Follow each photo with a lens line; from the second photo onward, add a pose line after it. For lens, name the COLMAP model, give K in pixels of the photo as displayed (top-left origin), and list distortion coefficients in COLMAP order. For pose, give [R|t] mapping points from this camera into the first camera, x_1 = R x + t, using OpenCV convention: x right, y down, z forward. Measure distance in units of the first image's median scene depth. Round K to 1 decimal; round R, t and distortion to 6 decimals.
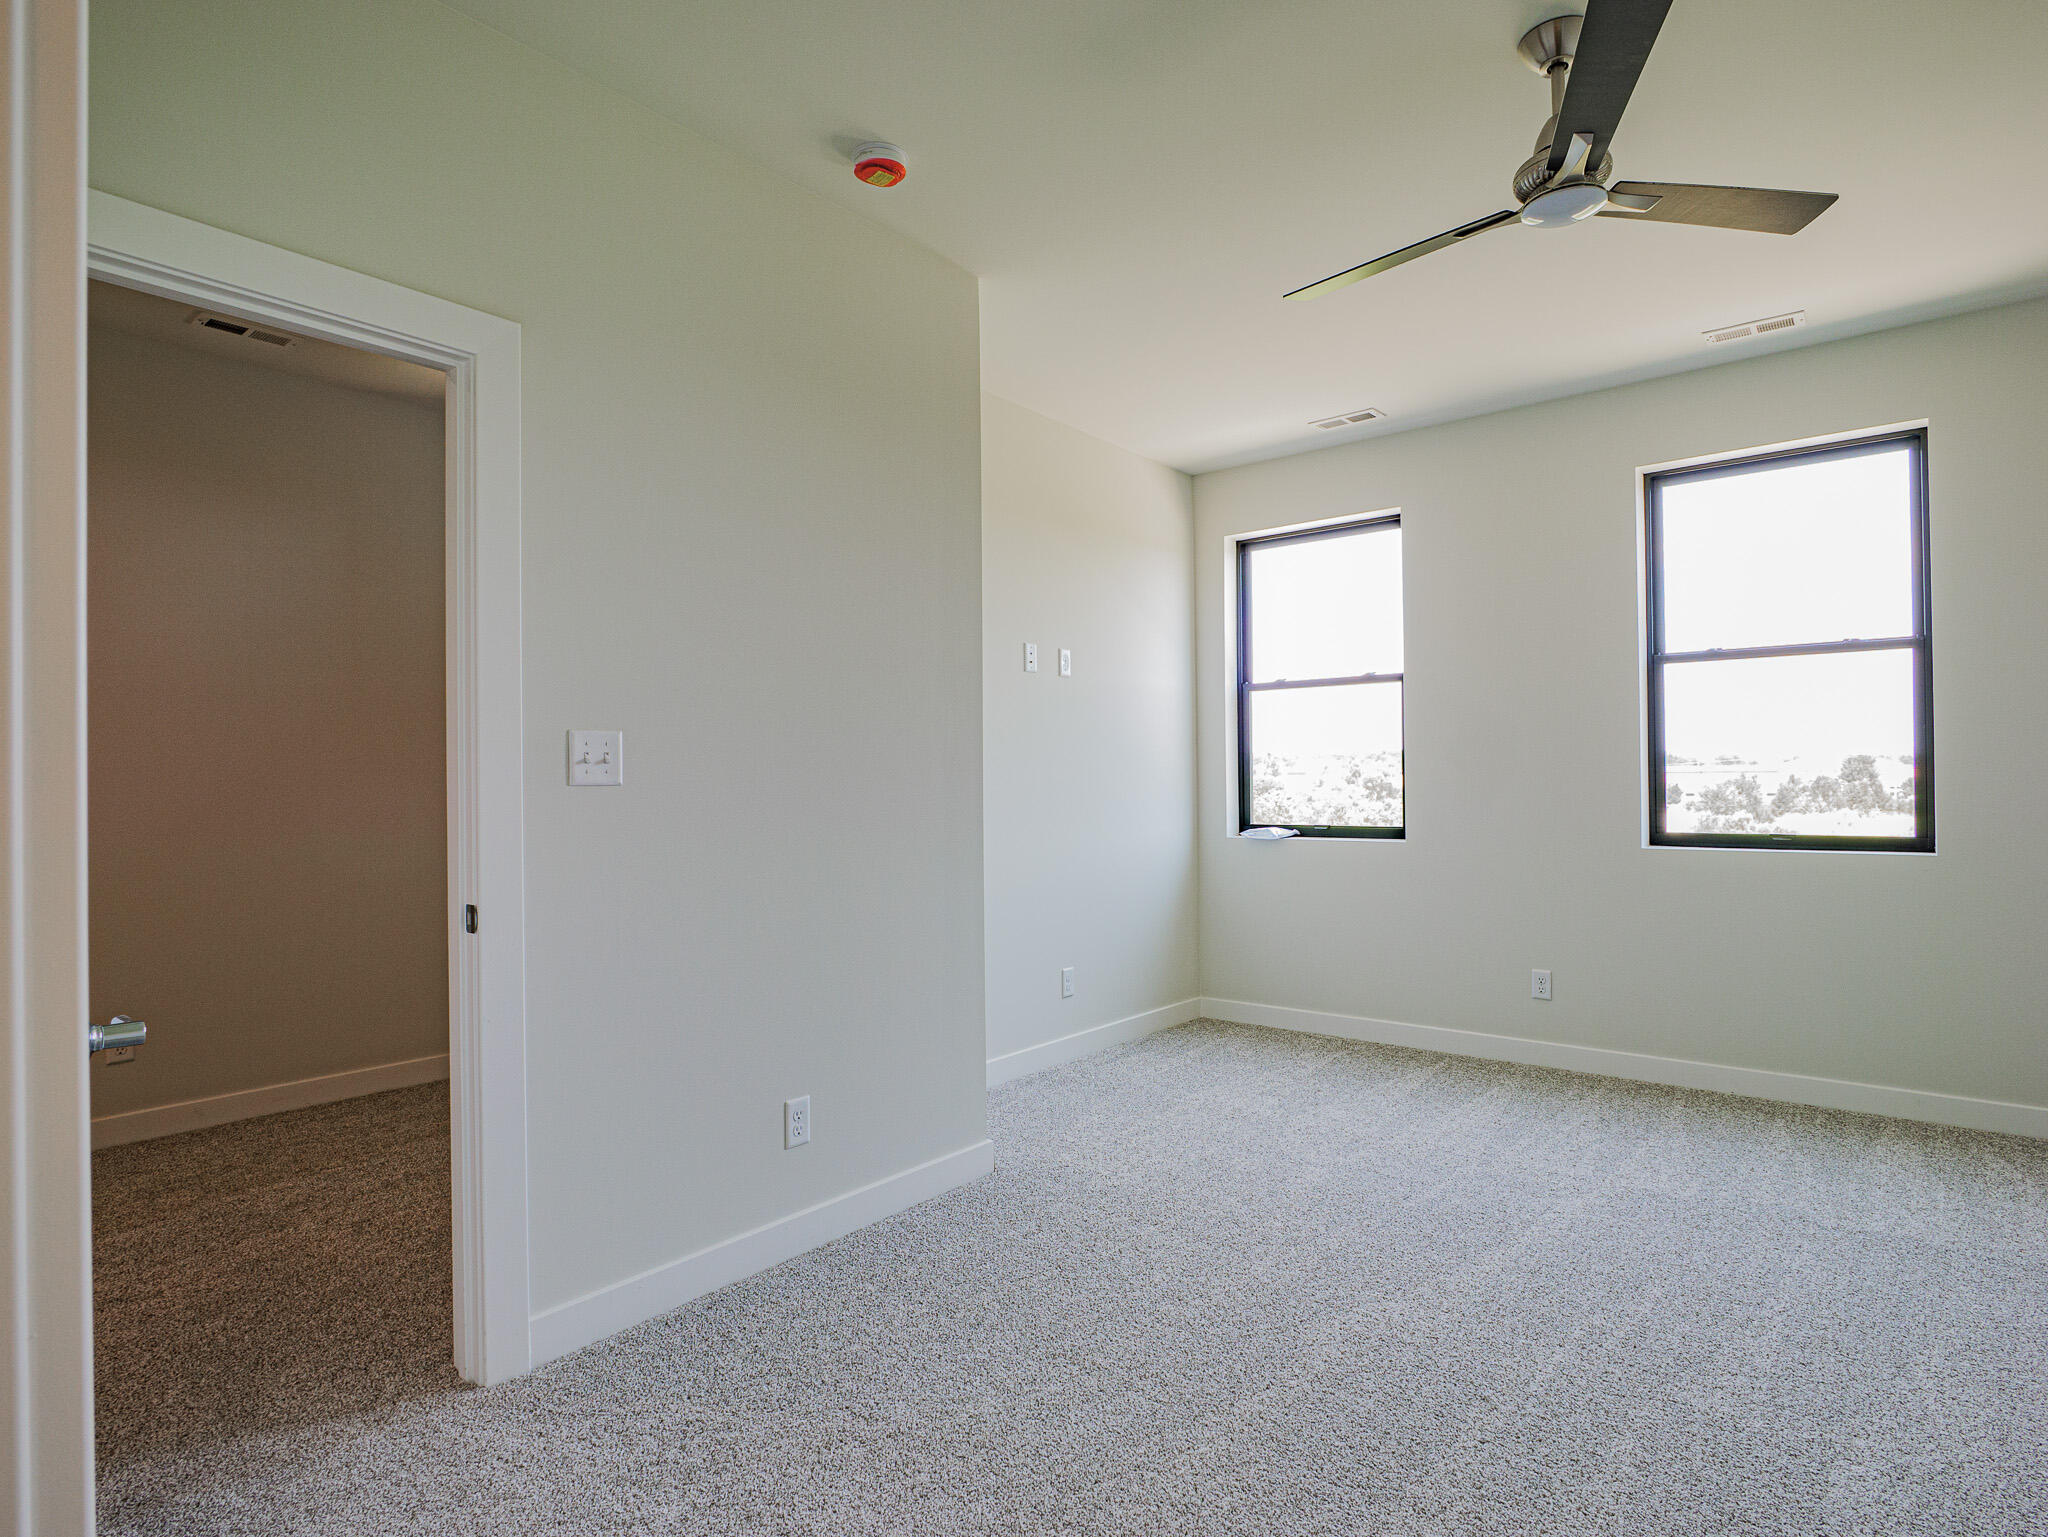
lens RADIAL K [[1139.0, 0, 1033.0], [0, 1139.0, 764.5], [0, 0, 1]] dist [-0.000290, 0.001713]
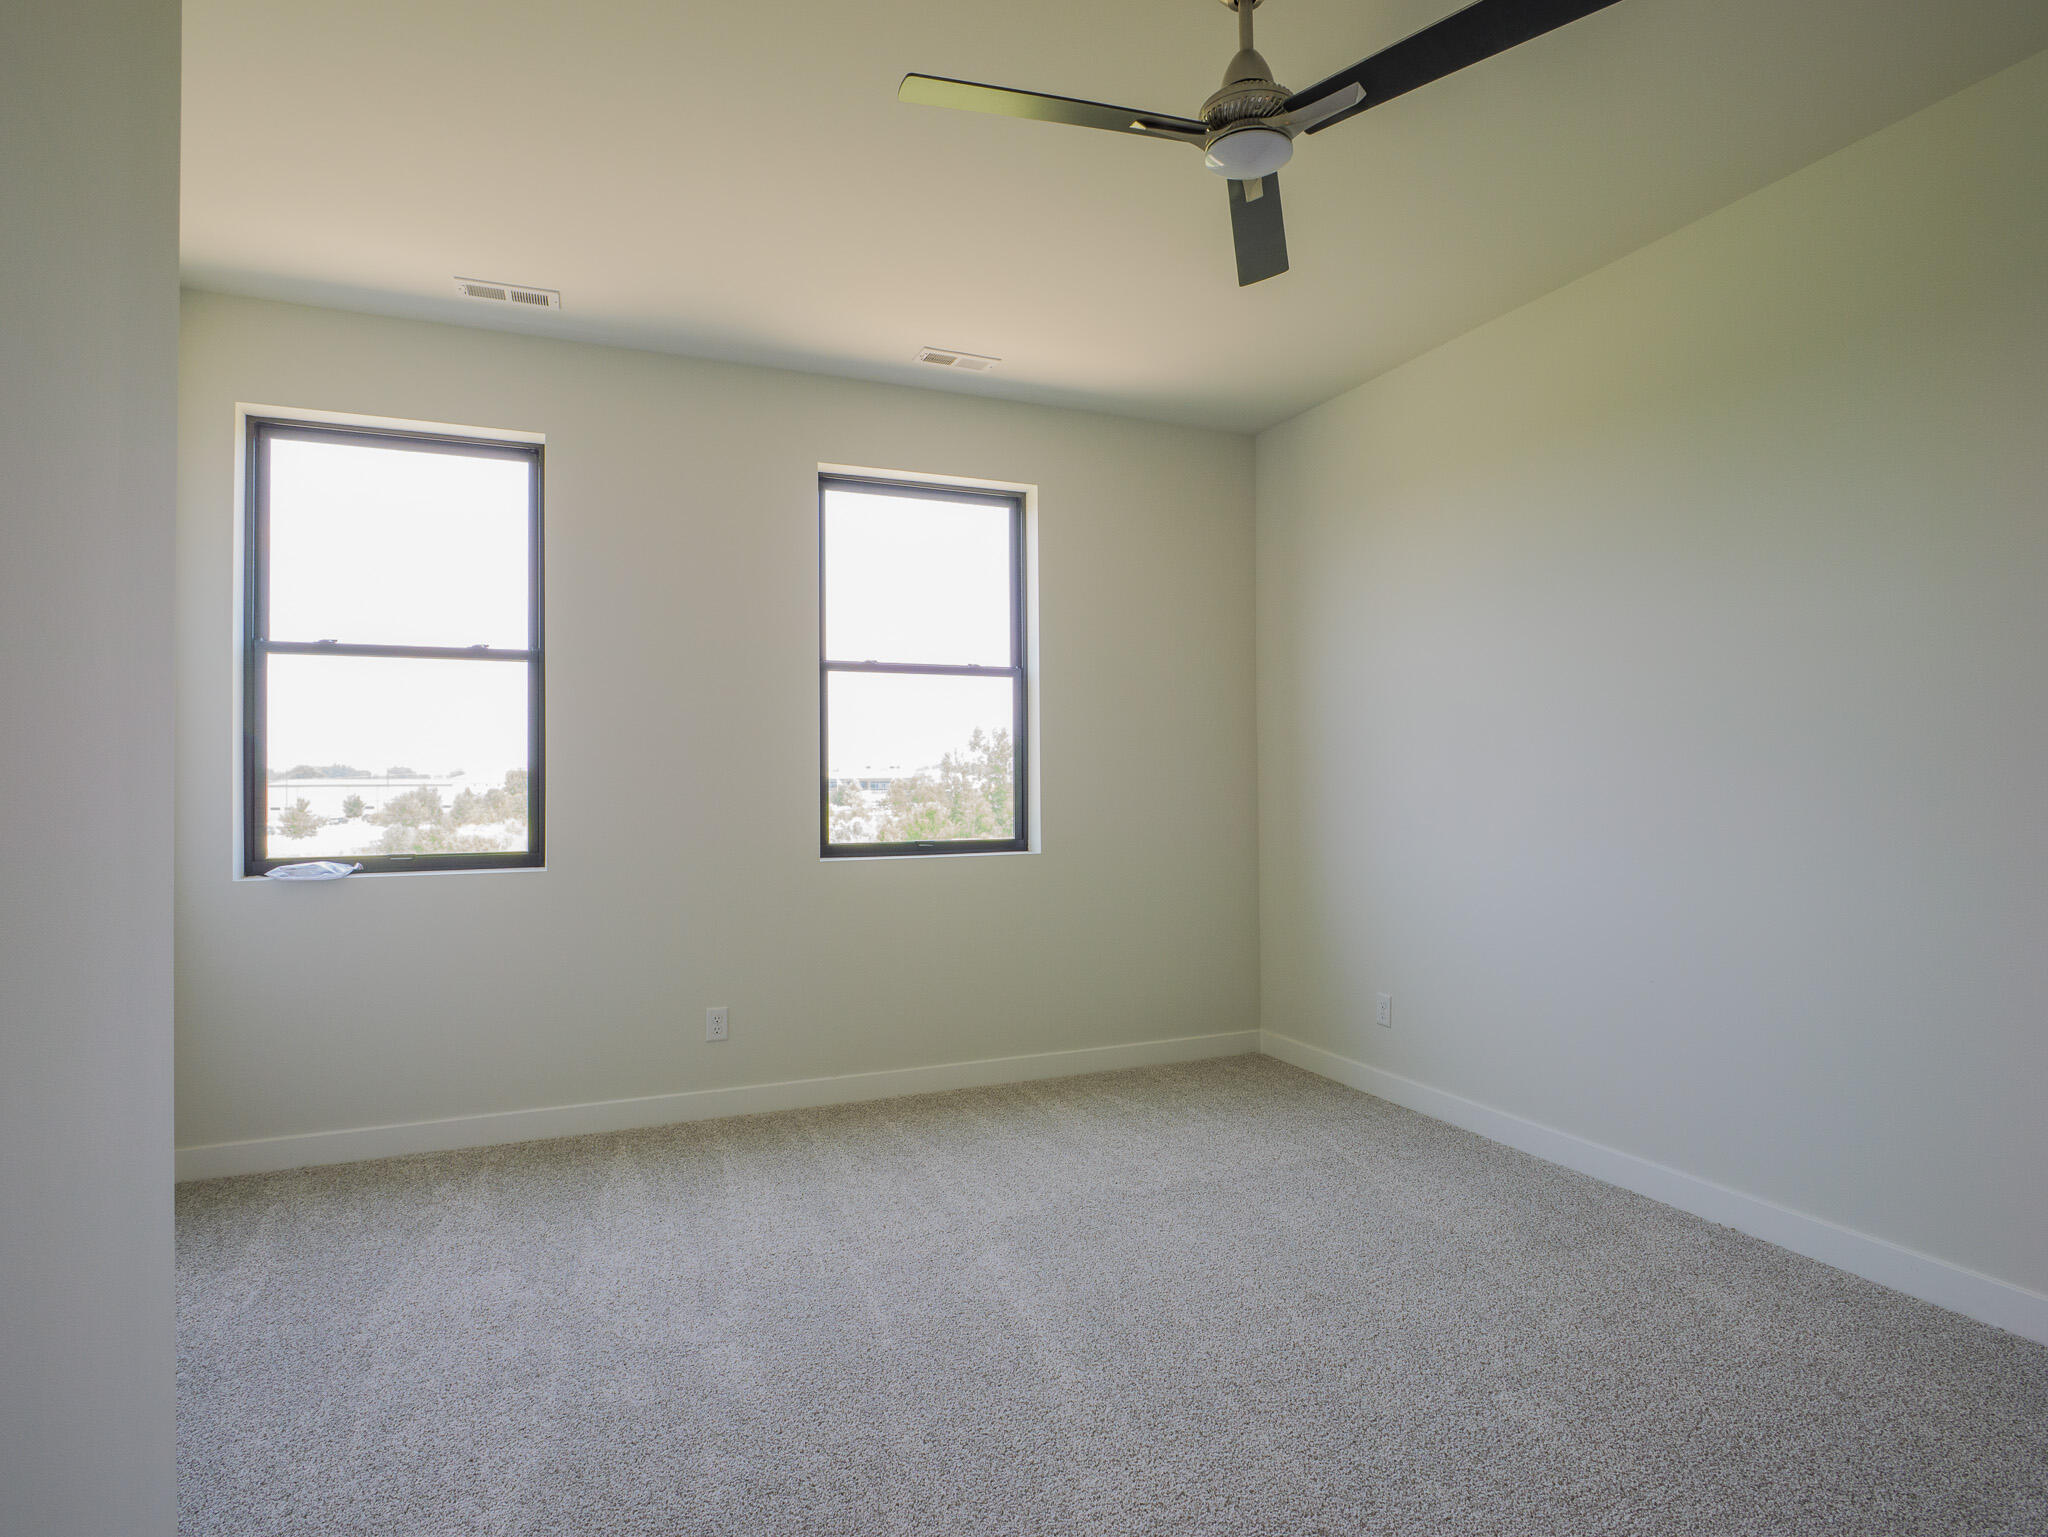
lens RADIAL K [[1139.0, 0, 1030.9], [0, 1139.0, 758.7], [0, 0, 1]] dist [-0.000290, 0.001713]
pose [[0.466122, 0.021234, 0.884466, -0.200985], [-0.006226, 0.999766, -0.020721, 0.006811], [-0.884699, 0.004152, 0.466145, 0.359445]]
